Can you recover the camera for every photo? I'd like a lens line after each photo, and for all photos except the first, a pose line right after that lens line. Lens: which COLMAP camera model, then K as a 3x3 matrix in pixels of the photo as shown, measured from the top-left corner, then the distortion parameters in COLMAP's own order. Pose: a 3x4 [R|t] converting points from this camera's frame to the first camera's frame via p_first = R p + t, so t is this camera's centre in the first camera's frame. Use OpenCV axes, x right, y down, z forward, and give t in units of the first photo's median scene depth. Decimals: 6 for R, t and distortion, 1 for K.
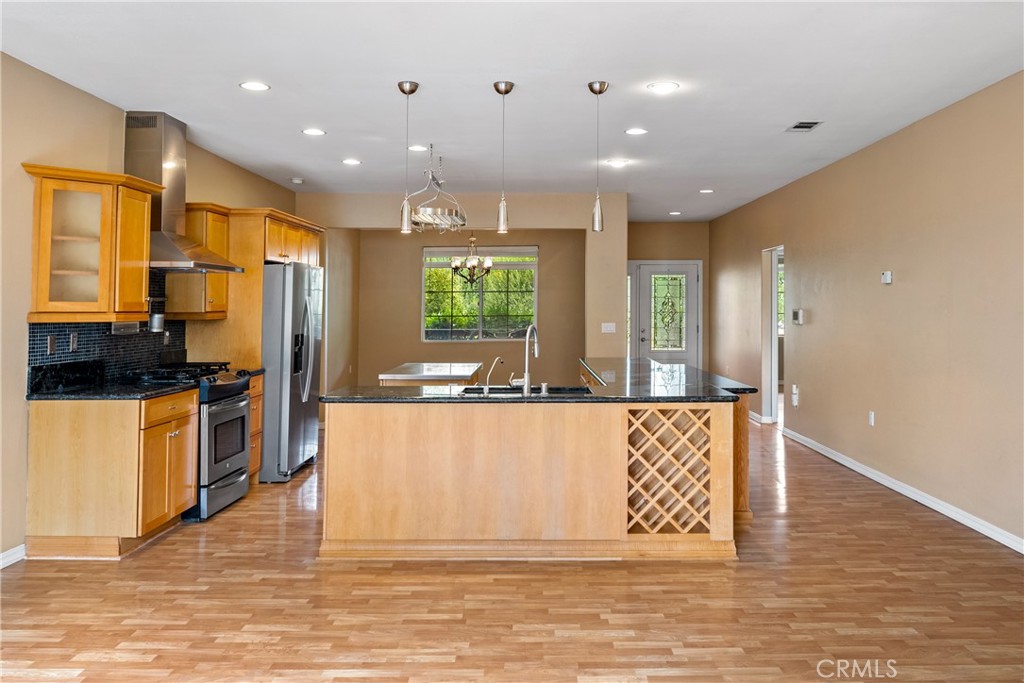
lens RADIAL K [[806.8, 0, 546.2], [0, 806.8, 342.3], [0, 0, 1]] dist [0.000340, 0.000114]
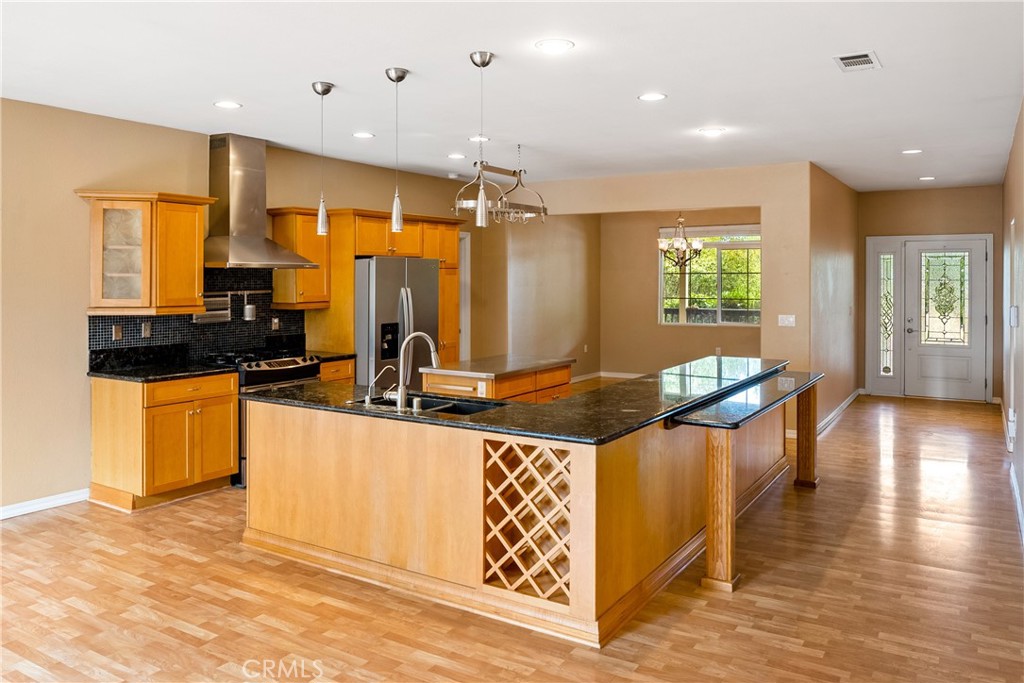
lens RADIAL K [[756.8, 0, 510.9], [0, 756.8, 331.0], [0, 0, 1]] dist [-0.009808, 0.001275]
pose [[0.842320, 0.040668, -0.537442, 0.545741], [-0.025446, 0.999038, 0.035717, -0.058262], [0.538377, -0.016410, 0.842544, 0.351068]]
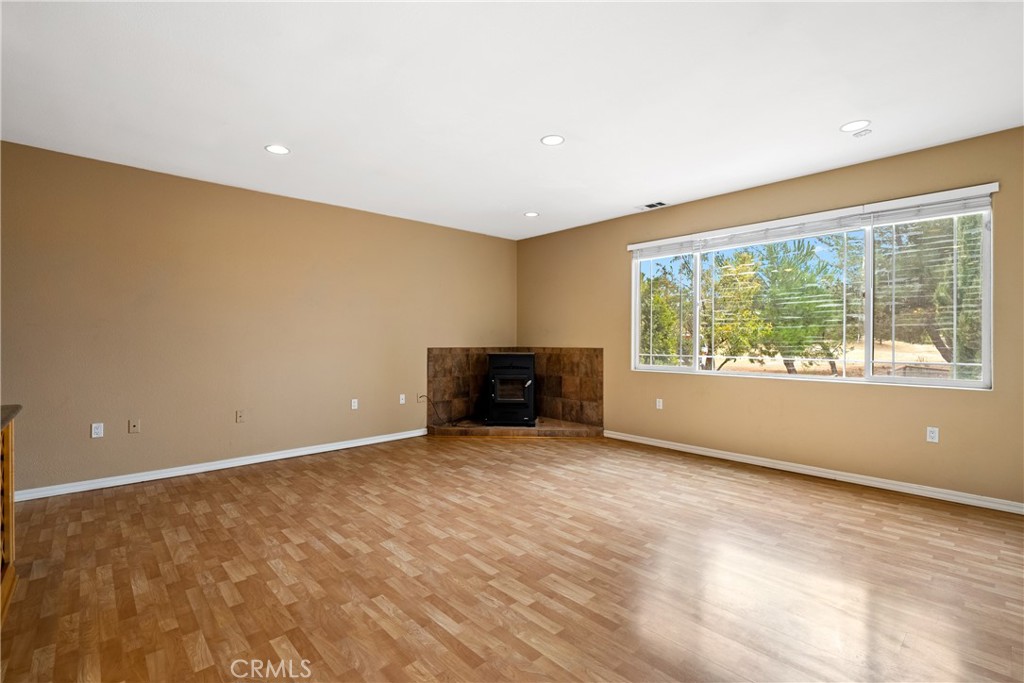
lens RADIAL K [[464.9, 0, 512.0], [0, 464.9, 341.5], [0, 0, 1]] dist [-0.000993, -0.000055]
pose [[-0.660439, 0.001440, 0.750878, -0.543687], [0.032960, 0.999090, 0.027074, 0.001239], [-0.750156, 0.042629, -0.659886, 0.918069]]
